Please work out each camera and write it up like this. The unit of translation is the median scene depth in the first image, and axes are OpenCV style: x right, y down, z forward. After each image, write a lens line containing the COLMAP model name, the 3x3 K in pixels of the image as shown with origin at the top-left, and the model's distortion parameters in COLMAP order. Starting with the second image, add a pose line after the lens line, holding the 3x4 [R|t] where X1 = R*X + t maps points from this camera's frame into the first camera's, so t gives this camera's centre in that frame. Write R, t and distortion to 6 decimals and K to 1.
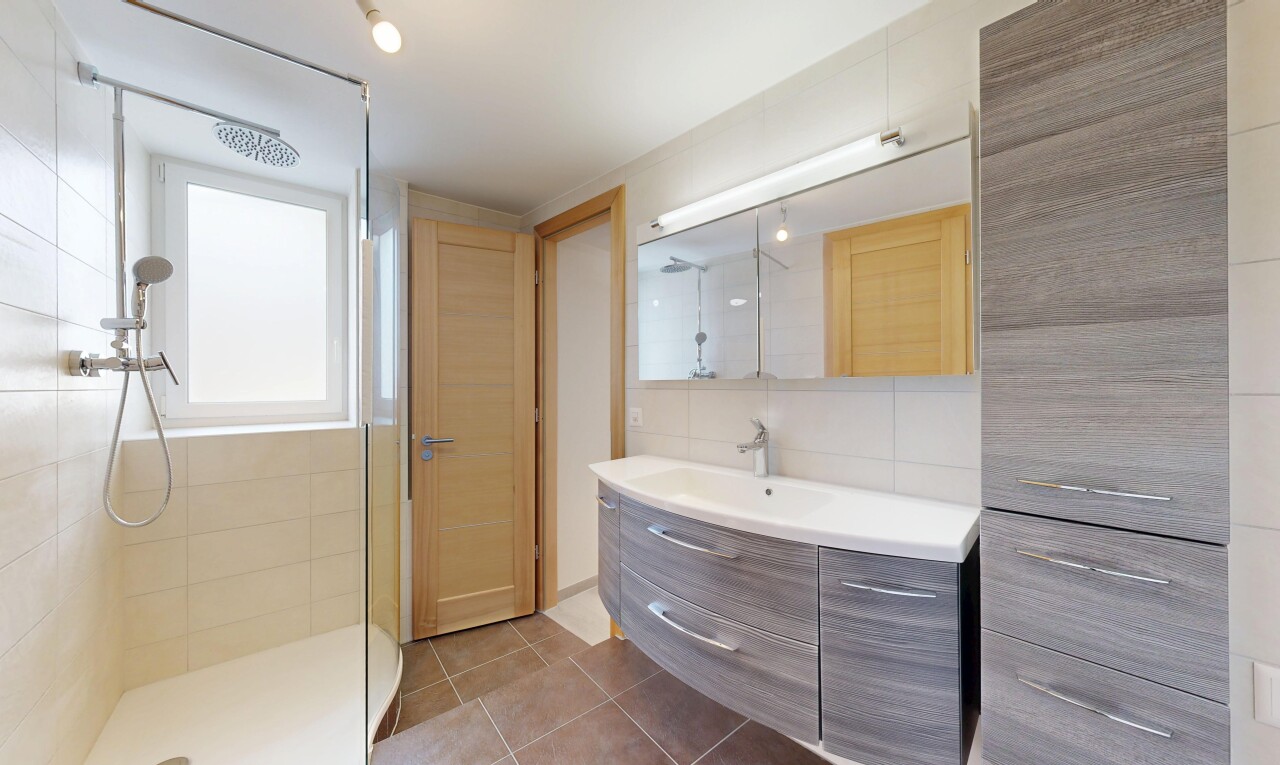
lens RADIAL K [[431.9, 0, 638.7], [0, 431.9, 384.8], [0, 0, 1]] dist [0.001116, 0.000108]
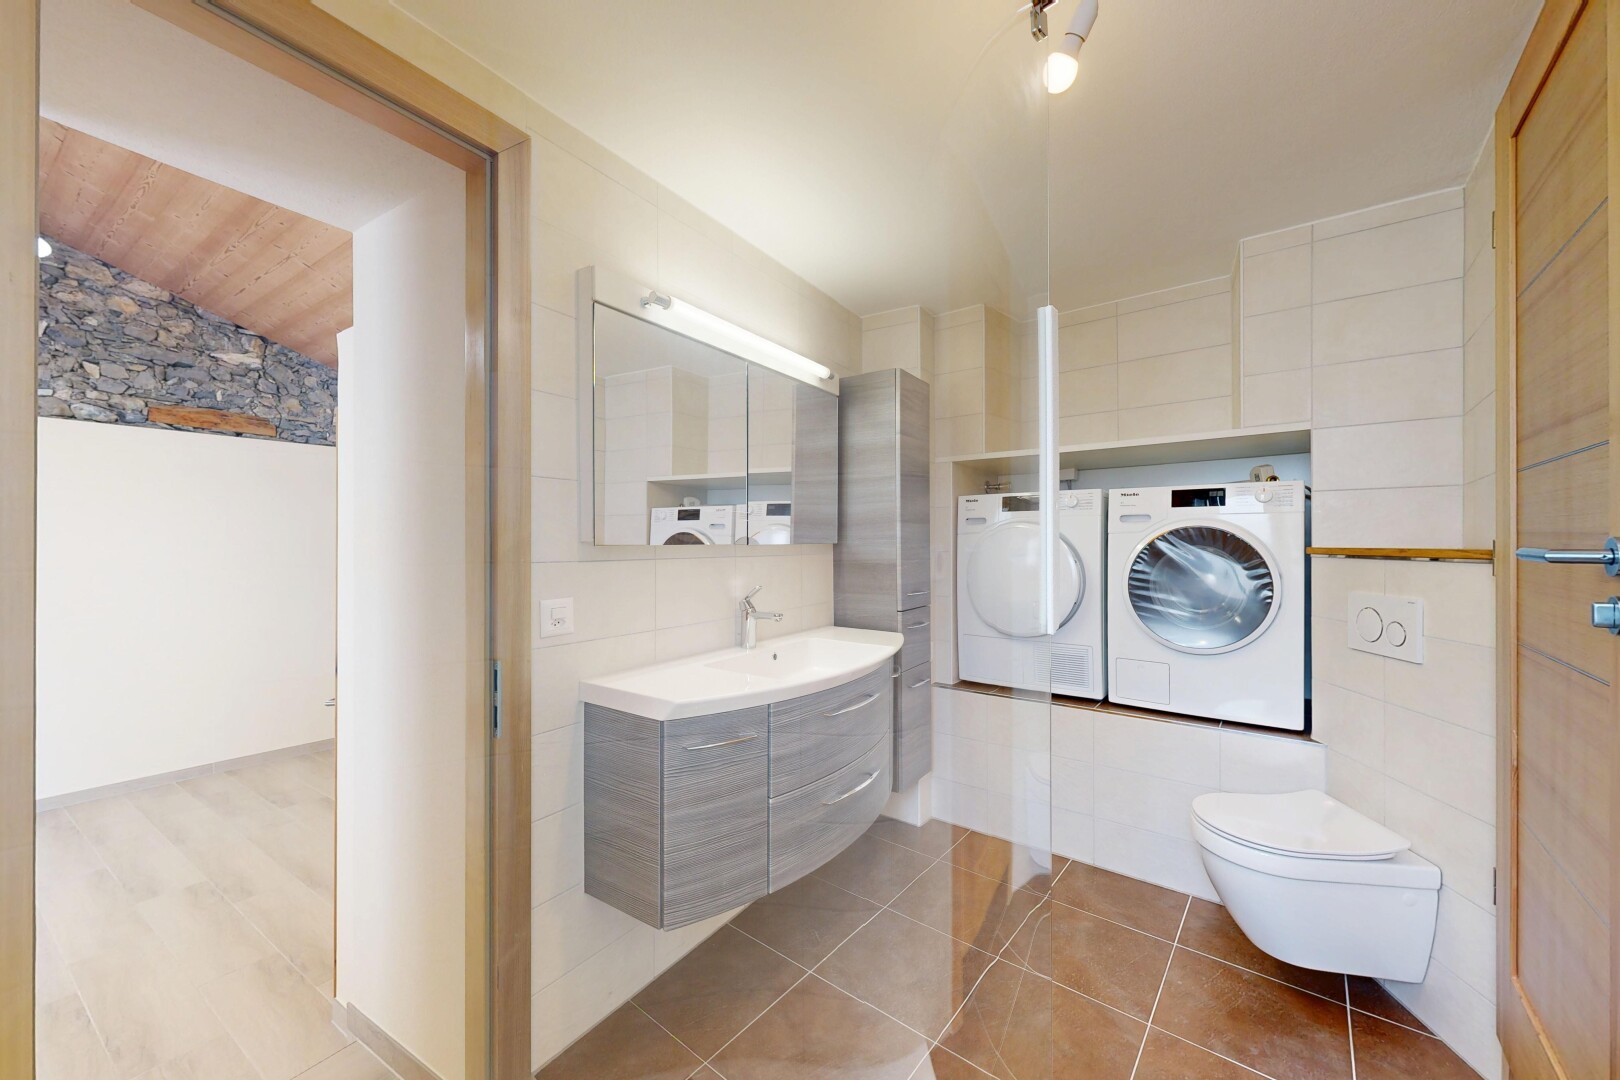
lens RADIAL K [[674.0, 0, 810.0], [0, 674.0, 540.0], [0, 0, 1]] dist [-0.000170, 0.000082]
pose [[-0.264070, 0.006137, 0.964484, -1.156486], [0.000792, 0.999981, -0.006146, -0.015250], [-0.964503, -0.000860, -0.264070, 1.245015]]
